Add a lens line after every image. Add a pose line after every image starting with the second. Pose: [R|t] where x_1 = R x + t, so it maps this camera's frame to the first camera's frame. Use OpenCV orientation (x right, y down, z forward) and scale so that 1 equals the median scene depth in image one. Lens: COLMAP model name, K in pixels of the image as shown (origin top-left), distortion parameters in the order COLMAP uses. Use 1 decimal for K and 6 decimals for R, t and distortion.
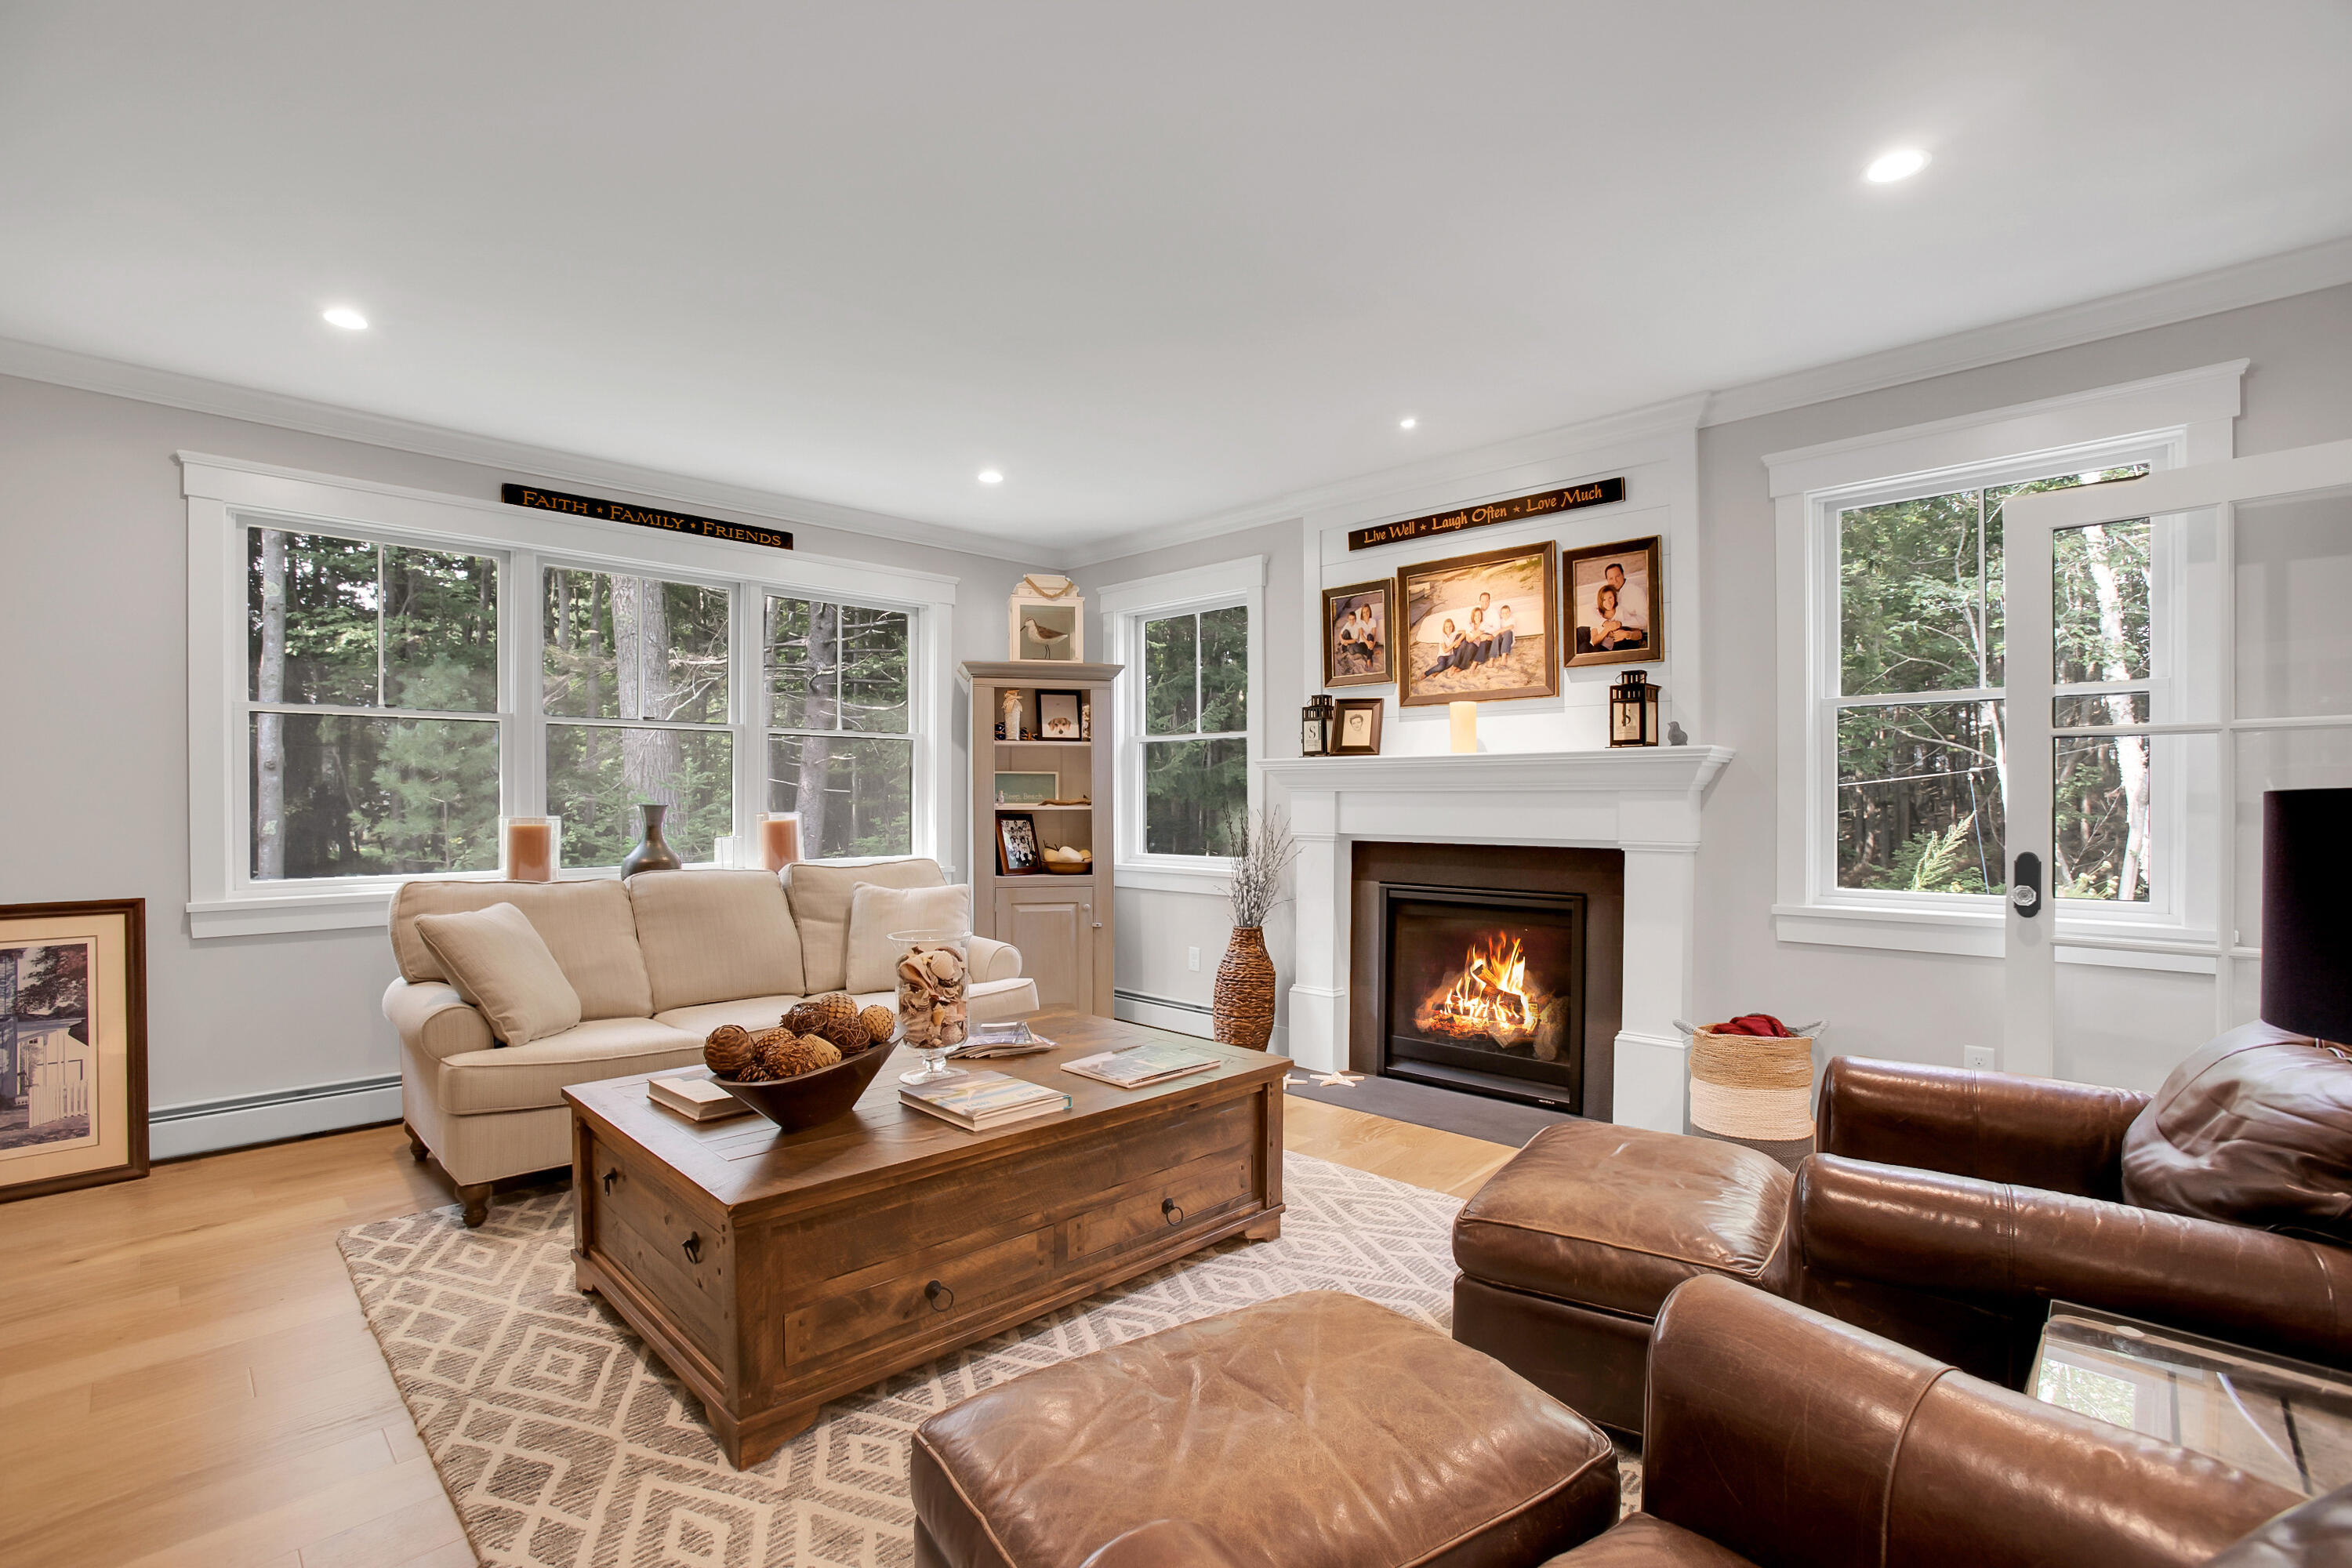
lens RADIAL K [[1073.3, 0, 1179.2], [0, 1073.3, 803.9], [0, 0, 1]] dist [-0.087837, 0.044802]
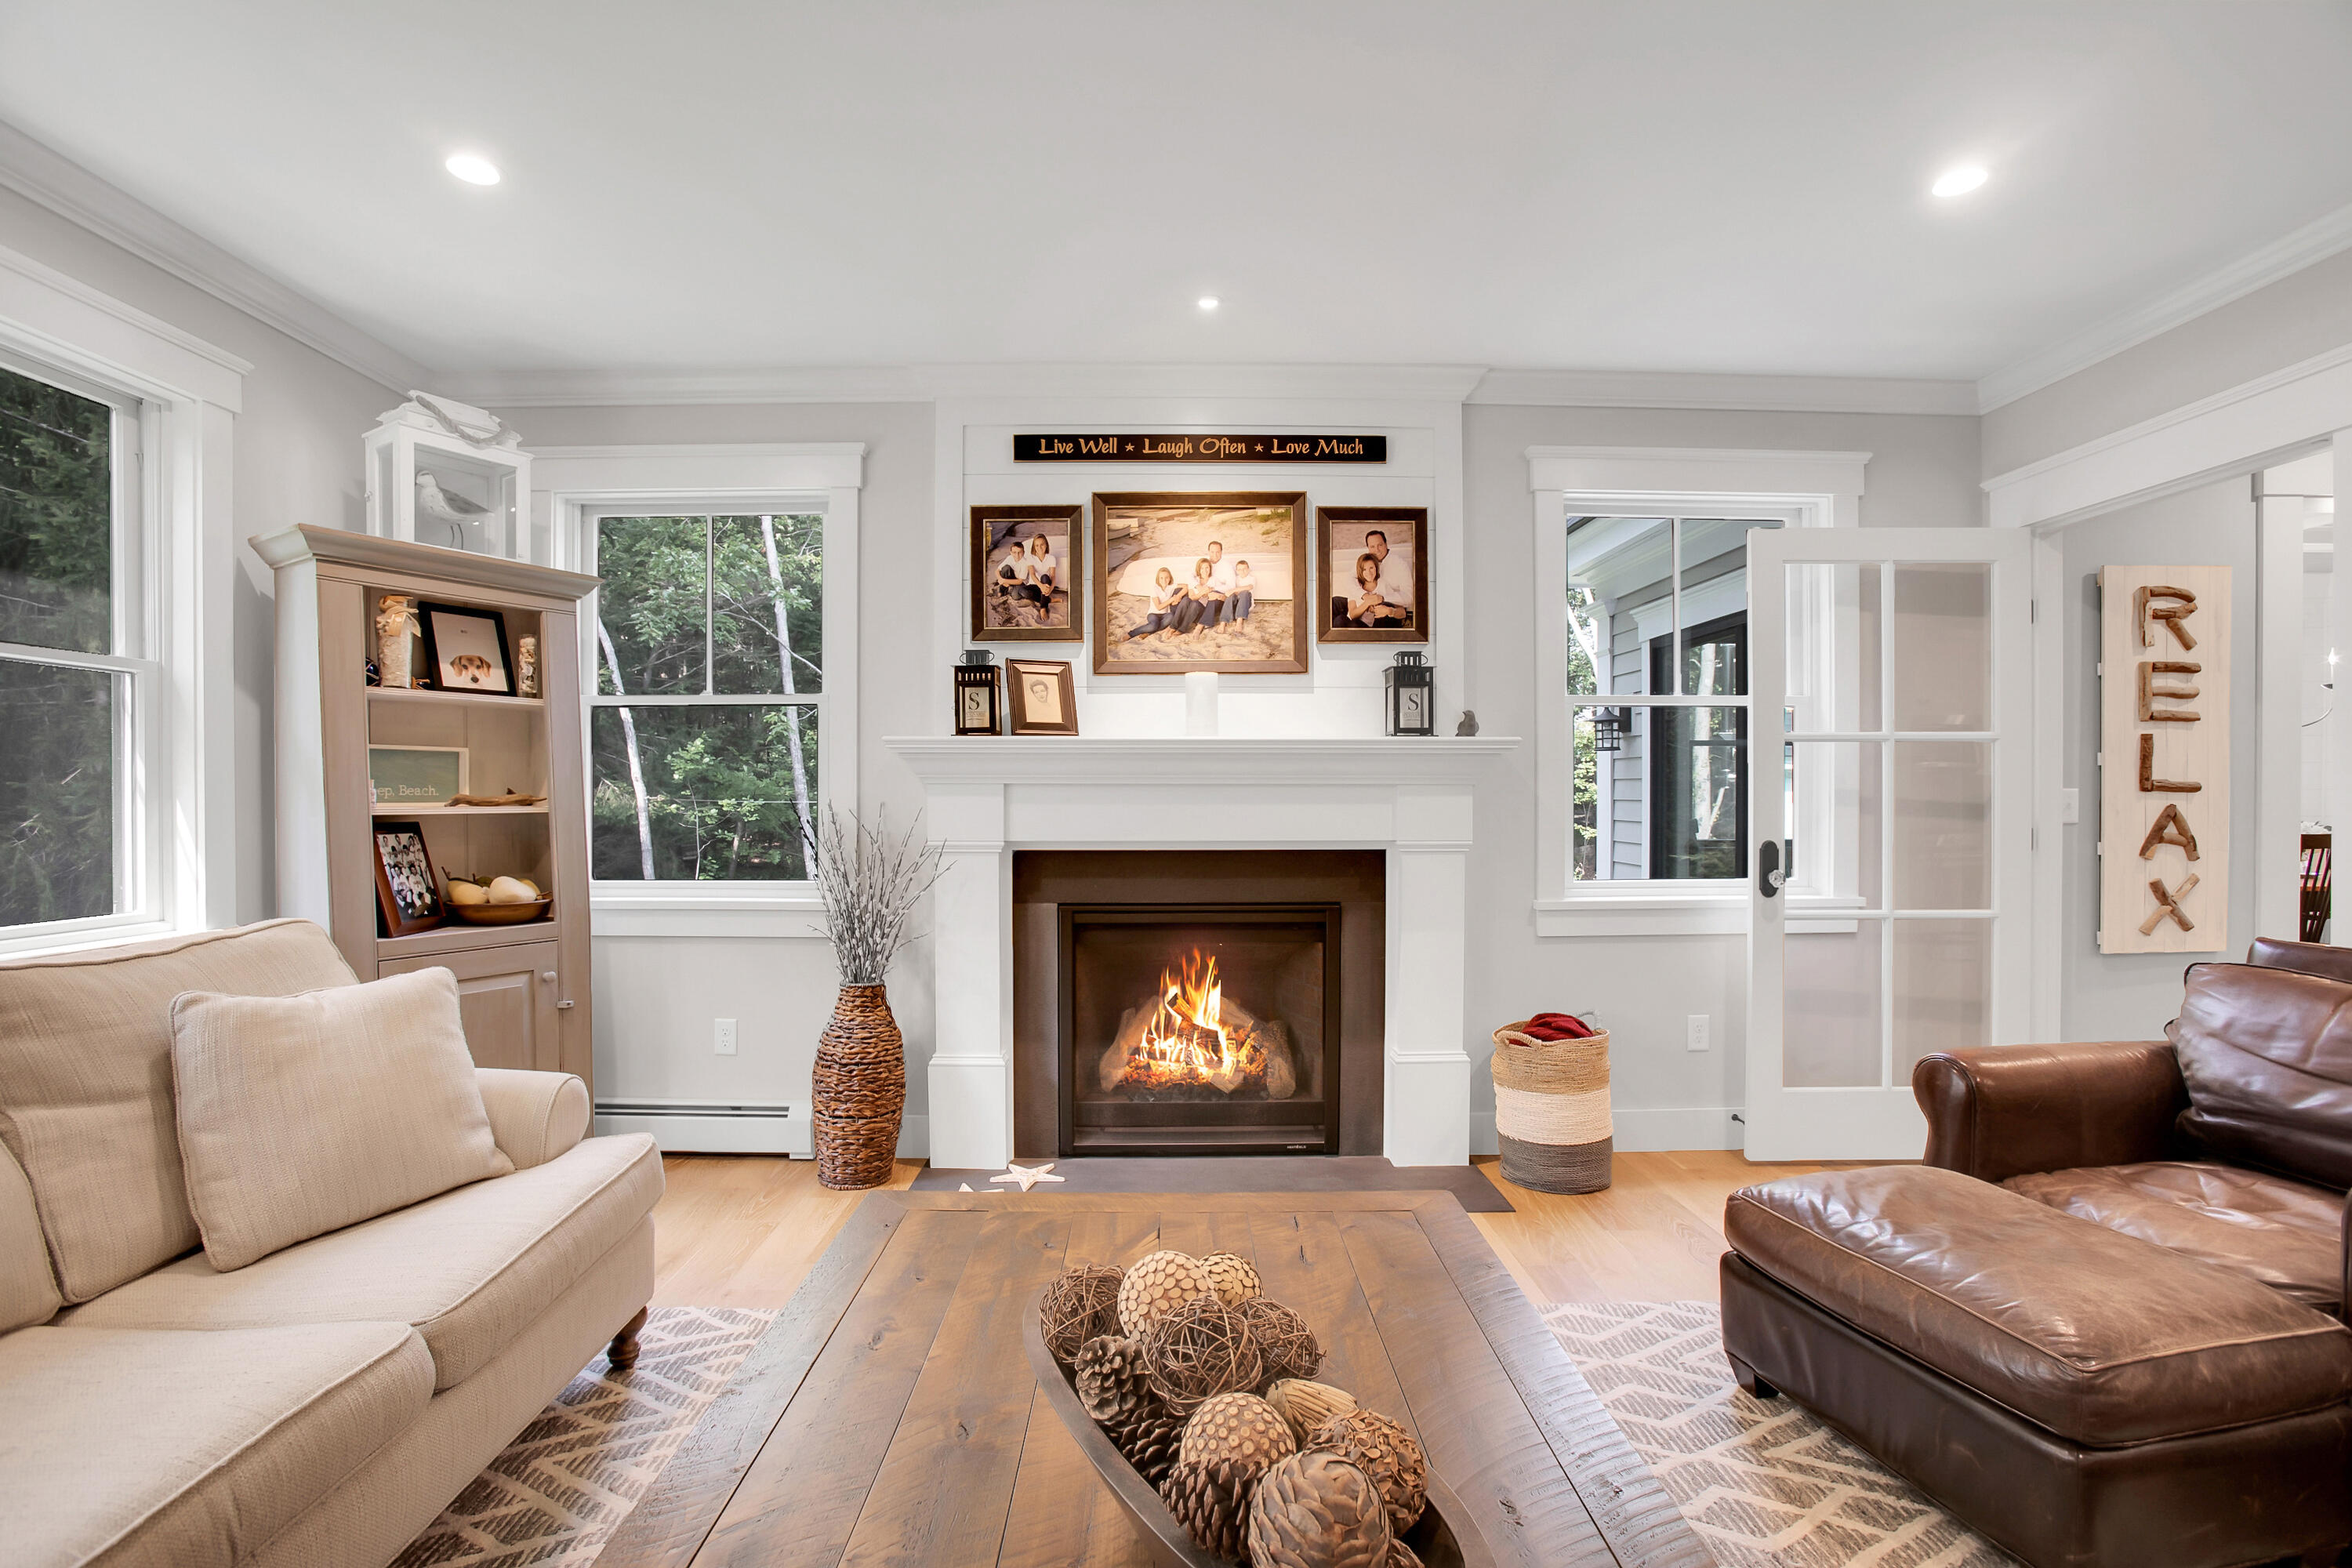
lens RADIAL K [[1073.3, 0, 1179.2], [0, 1073.3, 803.9], [0, 0, 1]] dist [-0.087837, 0.044802]
pose [[0.706967, -0.006796, 0.707214, -0.301700], [0.004310, 0.999977, 0.005301, -0.001301], [-0.707233, -0.000700, 0.706980, 0.419839]]
